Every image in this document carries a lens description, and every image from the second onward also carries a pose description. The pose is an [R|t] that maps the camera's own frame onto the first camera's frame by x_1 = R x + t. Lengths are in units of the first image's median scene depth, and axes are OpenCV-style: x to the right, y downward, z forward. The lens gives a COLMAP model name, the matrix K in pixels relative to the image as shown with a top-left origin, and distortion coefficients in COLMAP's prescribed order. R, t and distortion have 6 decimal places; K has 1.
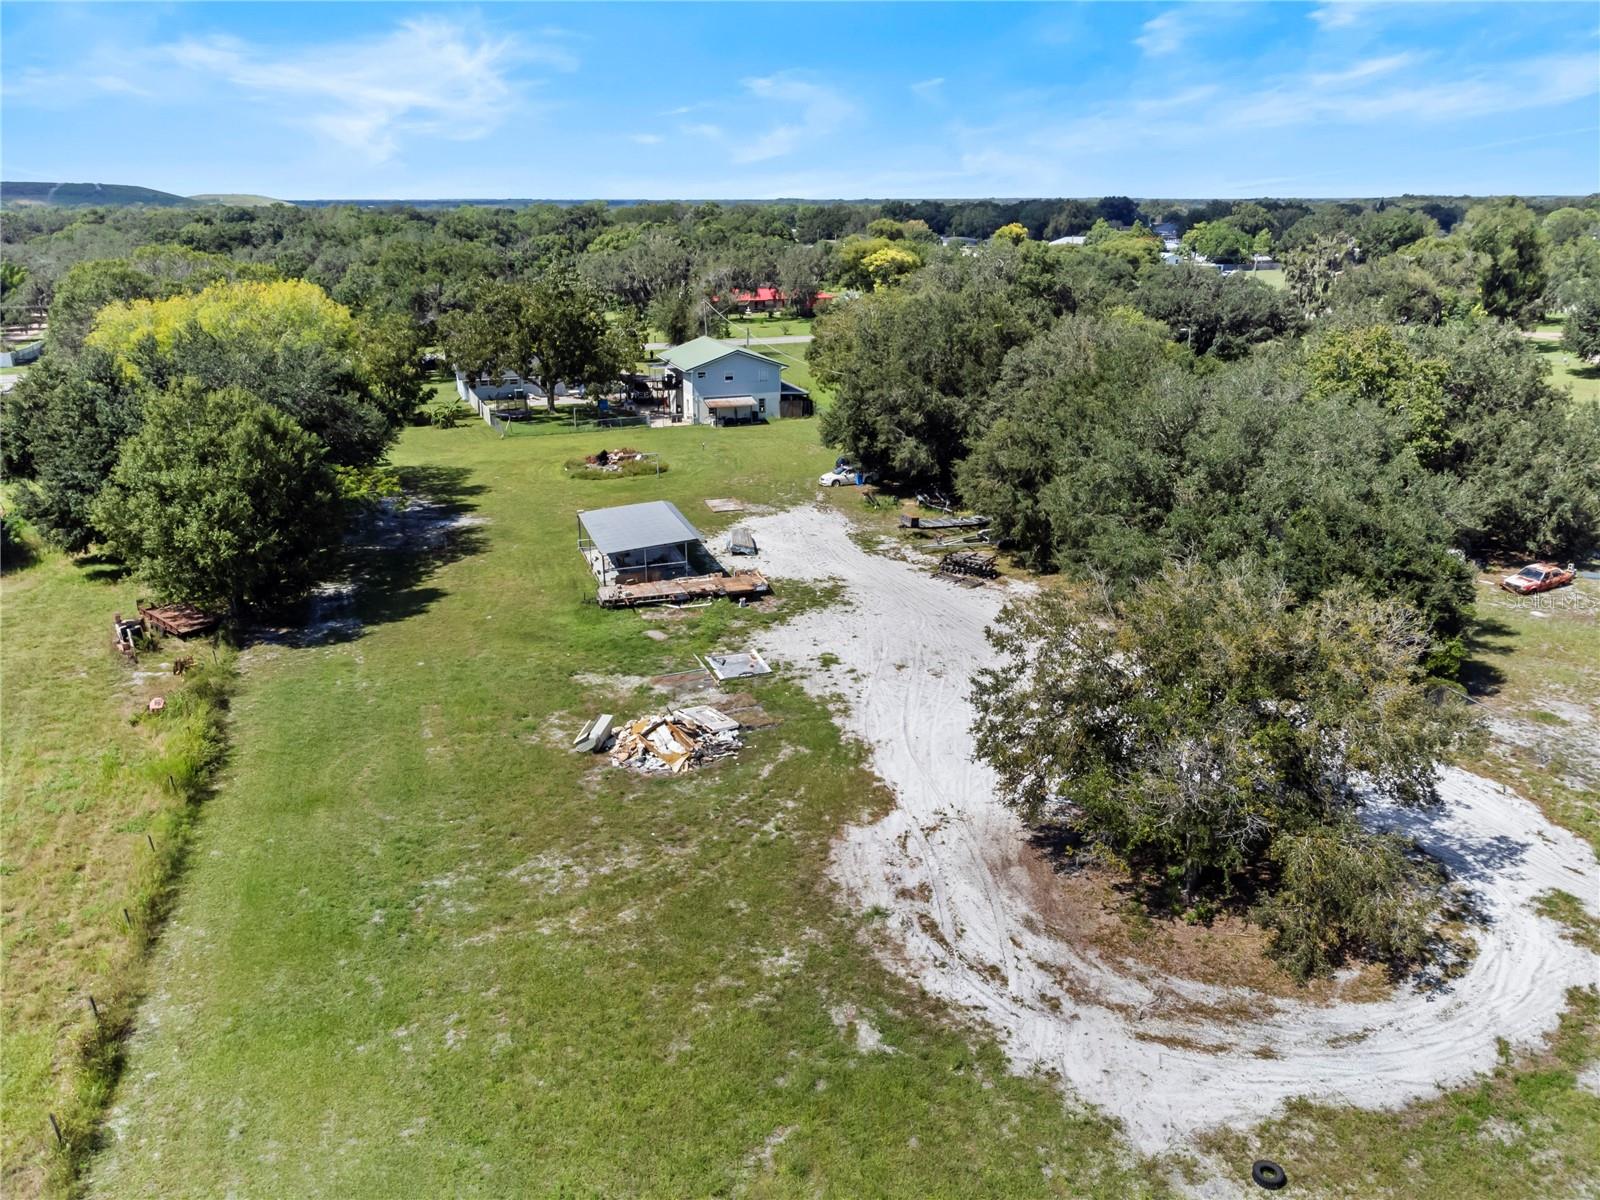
lens RADIAL K [[1189.6, 0, 789.7], [0, 1189.6, 613.8], [0, 0, 1]] dist [0.022440, -0.000169]
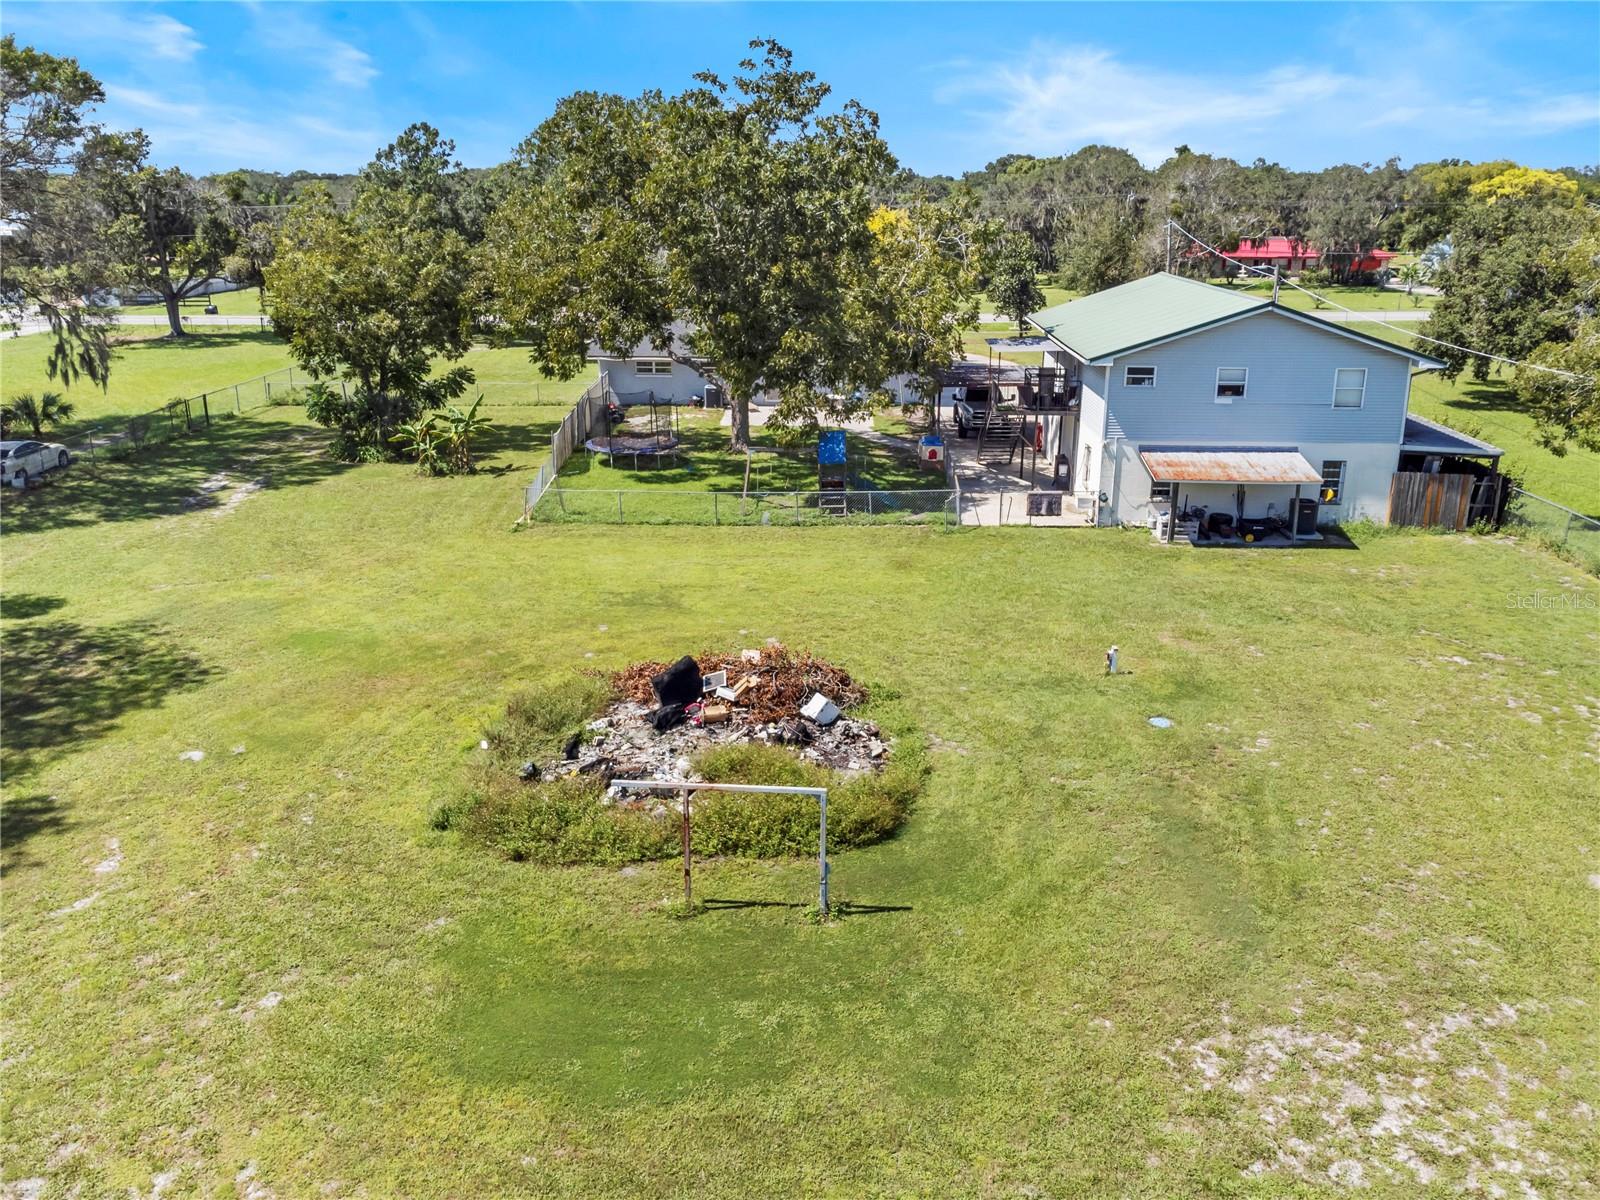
lens RADIAL K [[1189.6, 0, 787.3], [0, 1189.6, 585.0], [0, 0, 1]] dist [0.022440, -0.000169]
pose [[0.933323, 0.117319, -0.339330, -0.047361], [-0.123247, 0.992368, 0.004111, -0.133768], [0.337222, 0.037985, 0.940659, 0.667782]]
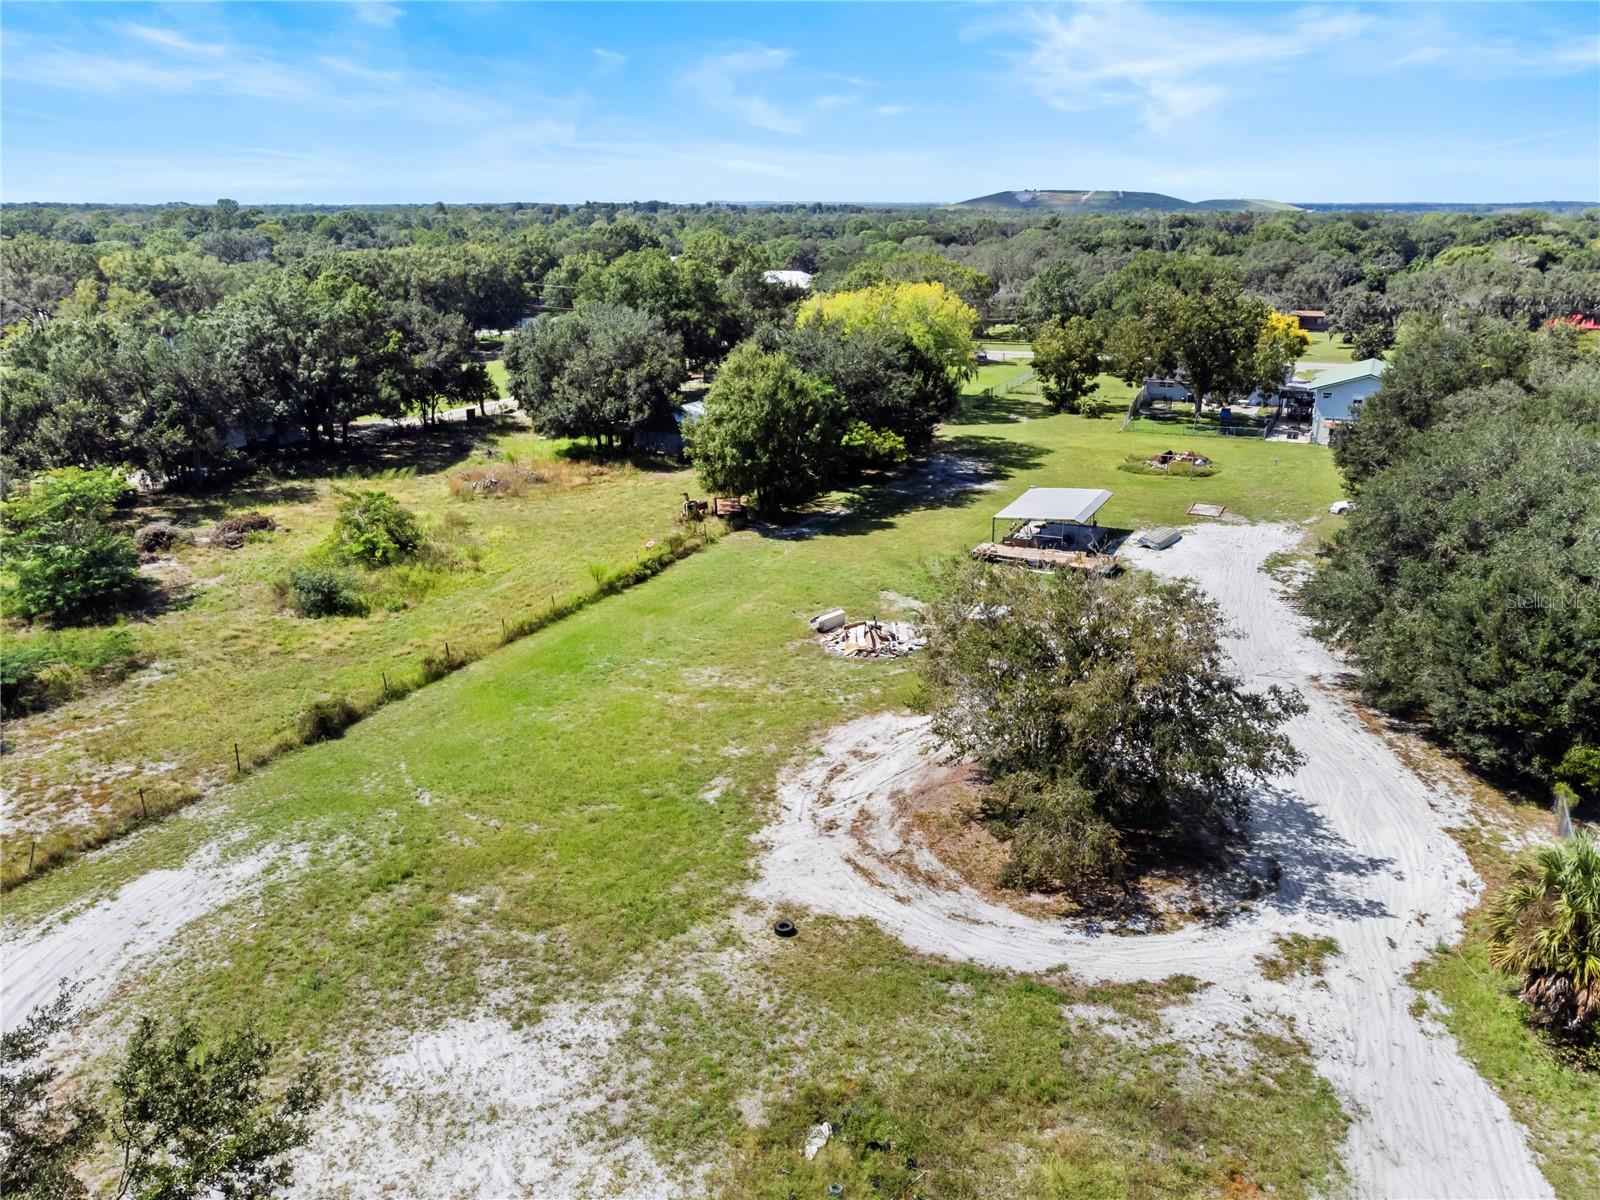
lens RADIAL K [[1189.6, 0, 800.3], [0, 1189.6, 606.9], [0, 0, 1]] dist [0.022440, -0.000169]
pose [[0.723242, 0.224001, -0.653256, 0.296292], [-0.229108, 0.970188, 0.079023, -0.006444], [0.651483, 0.092514, 0.753002, -0.025127]]
